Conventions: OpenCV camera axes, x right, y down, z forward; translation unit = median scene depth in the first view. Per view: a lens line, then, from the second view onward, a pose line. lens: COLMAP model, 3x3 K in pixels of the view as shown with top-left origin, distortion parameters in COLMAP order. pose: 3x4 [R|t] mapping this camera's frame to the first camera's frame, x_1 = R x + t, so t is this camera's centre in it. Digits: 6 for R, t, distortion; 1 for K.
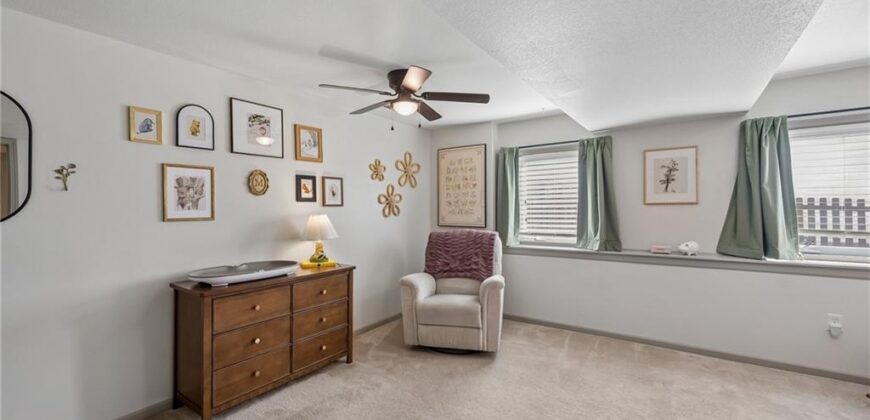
lens RADIAL K [[351.5, 0, 435.0], [0, 351.5, 210.0], [0, 0, 1]] dist [-0.000229, -0.000019]
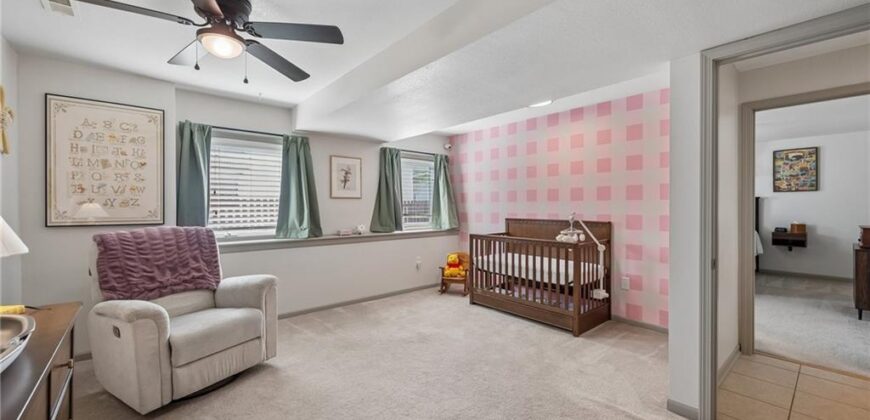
lens RADIAL K [[345.8, 0, 435.0], [0, 345.8, 210.0], [0, 0, 1]] dist [0.000477, -0.000002]
pose [[0.240334, -0.004965, 0.970677, -0.556916], [0.002100, 0.999987, 0.004595, 0.023482], [-0.970688, 0.000934, 0.240342, 0.365885]]
